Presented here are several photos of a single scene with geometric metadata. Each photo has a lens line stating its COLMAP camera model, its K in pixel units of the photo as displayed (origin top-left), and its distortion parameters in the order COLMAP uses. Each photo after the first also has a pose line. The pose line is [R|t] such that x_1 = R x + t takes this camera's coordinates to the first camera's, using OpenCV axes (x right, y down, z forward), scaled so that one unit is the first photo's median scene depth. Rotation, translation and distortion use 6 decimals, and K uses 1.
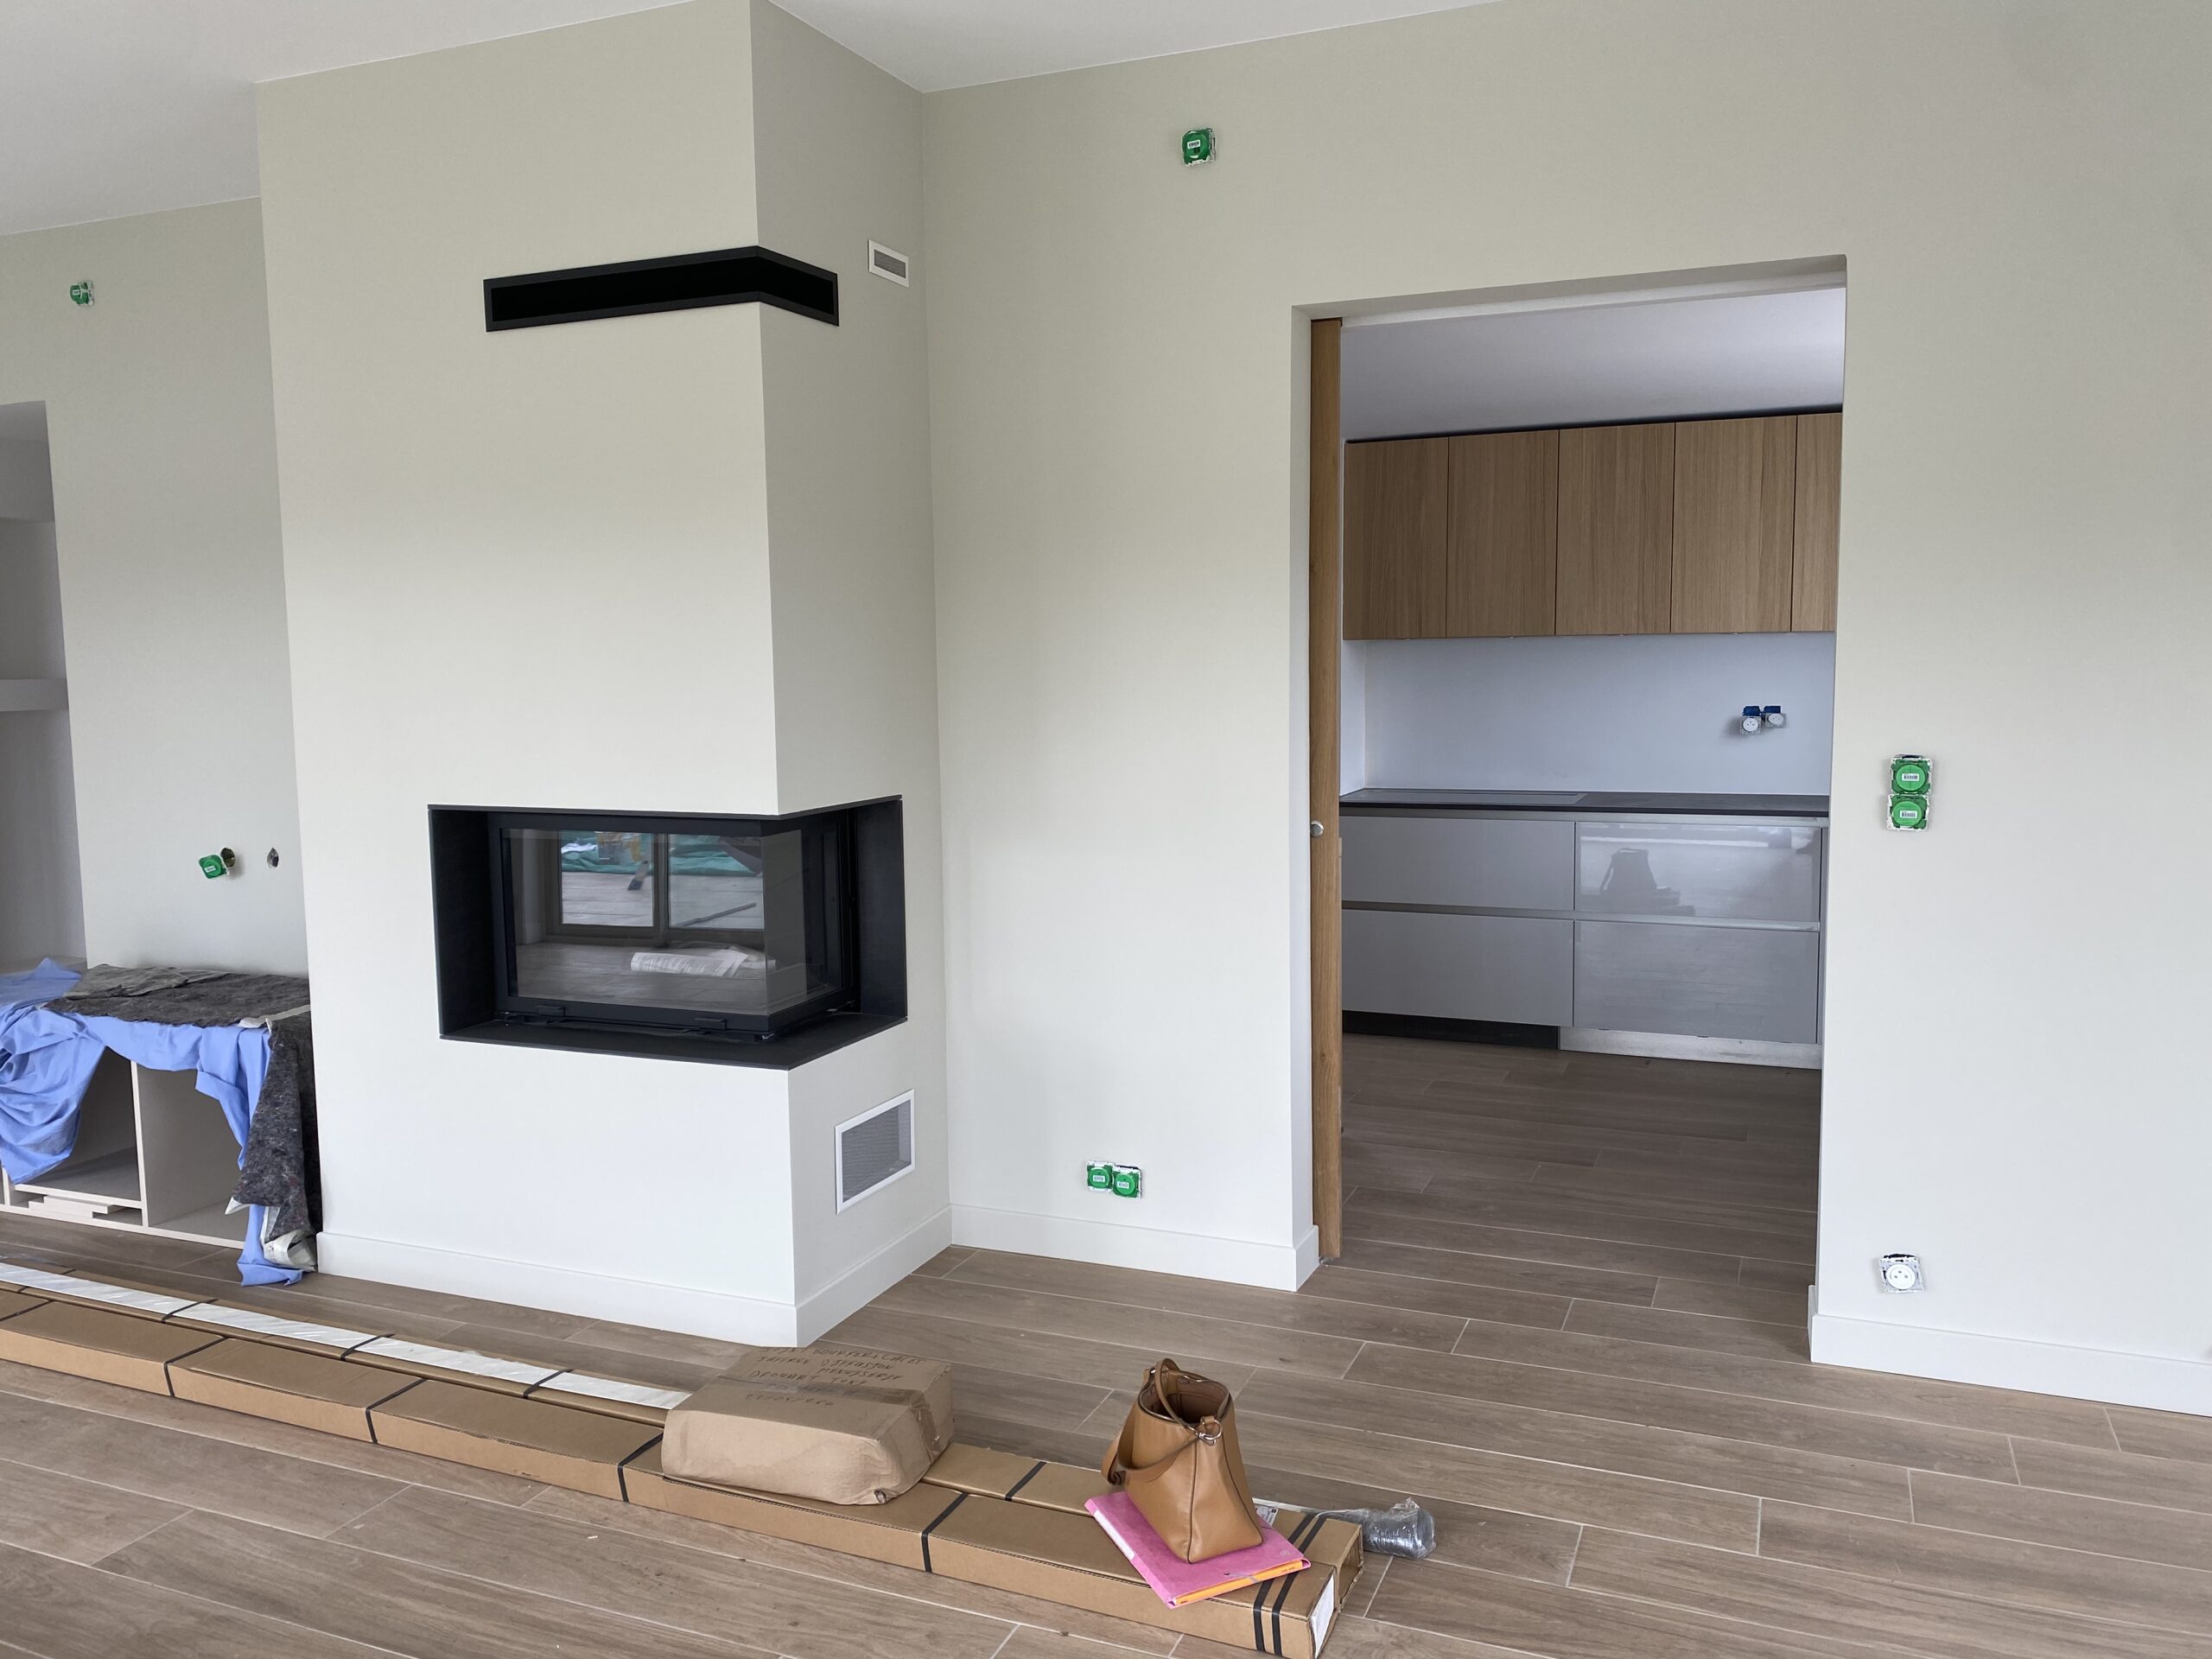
lens RADIAL K [[1692.0, 0, 1110.1], [0, 1692.0, 821.1], [0, 0, 1]] dist [0.021901, -0.027812]
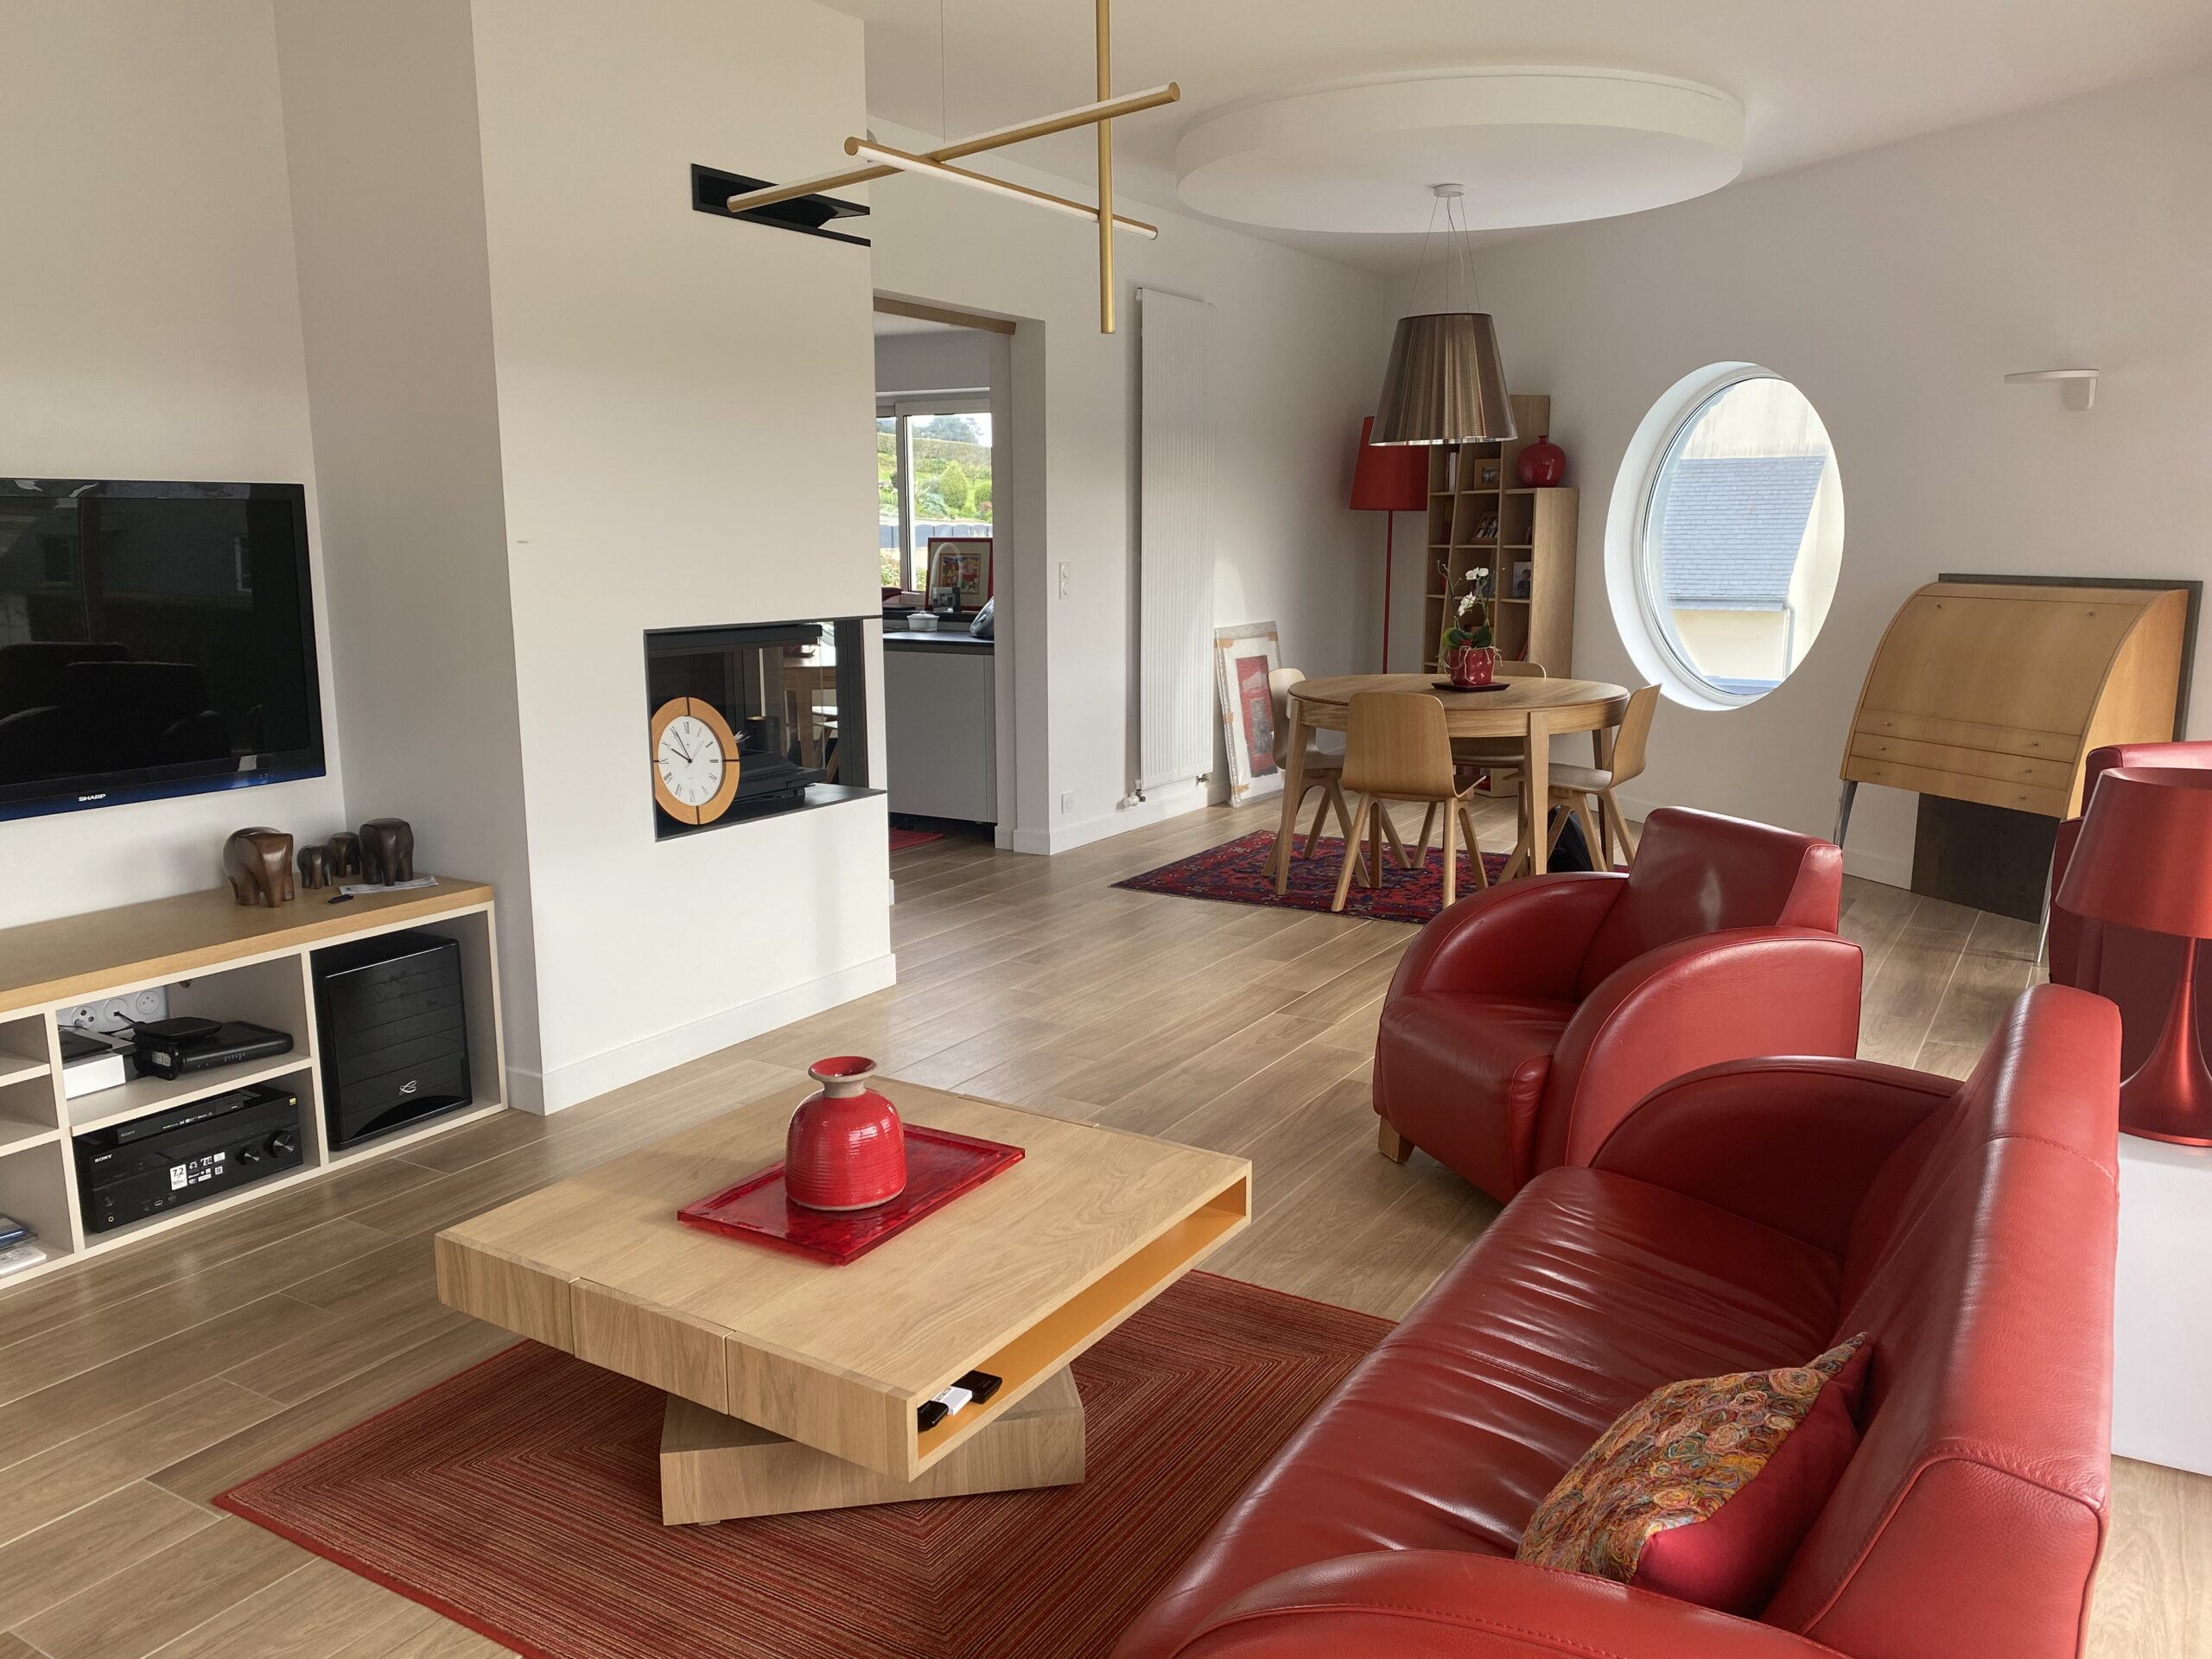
lens RADIAL K [[1692.0, 0, 1100.2], [0, 1692.0, 839.4], [0, 0, 1]] dist [0.021901, -0.027812]
pose [[0.150633, -0.172007, 0.973511, -1.884486], [0.100643, 0.982299, 0.157987, -0.025355], [-0.983453, 0.074179, 0.165278, 0.698131]]
